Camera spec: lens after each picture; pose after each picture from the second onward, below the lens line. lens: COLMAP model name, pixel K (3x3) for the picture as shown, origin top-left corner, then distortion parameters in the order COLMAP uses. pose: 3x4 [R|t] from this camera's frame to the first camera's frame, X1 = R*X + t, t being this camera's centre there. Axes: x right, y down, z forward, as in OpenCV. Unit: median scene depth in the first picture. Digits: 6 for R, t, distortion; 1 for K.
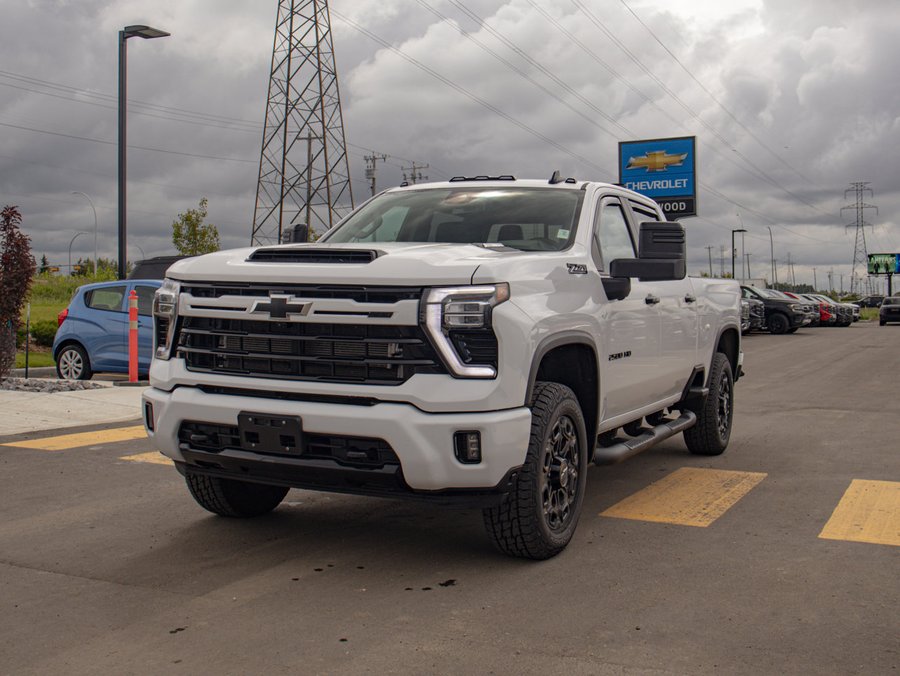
lens RADIAL K [[2358.6, 0, 450.0], [0, 2358.6, 338.0], [0, 0, 1]] dist [-0.047199, 0.284730]
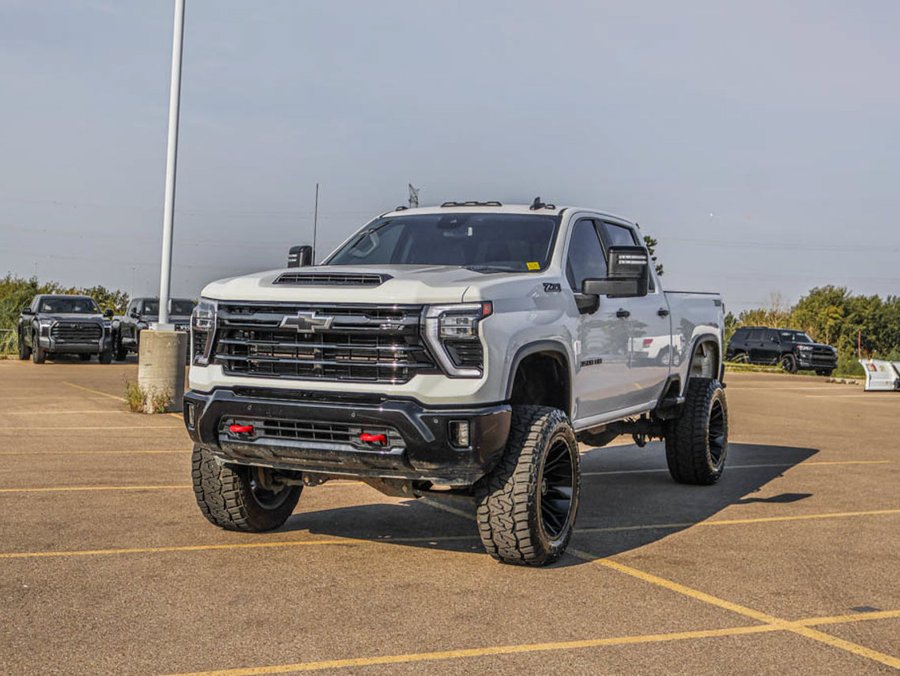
lens RADIAL K [[2858.0, 0, 450.0], [0, 2858.0, 338.0], [0, 0, 1]] dist [-0.055284, -0.465001]
pose [[0.999962, -0.005033, 0.007065, -0.006890], [0.005094, 0.999950, -0.008563, 0.007857], [-0.007022, 0.008598, 0.999938, -0.438822]]
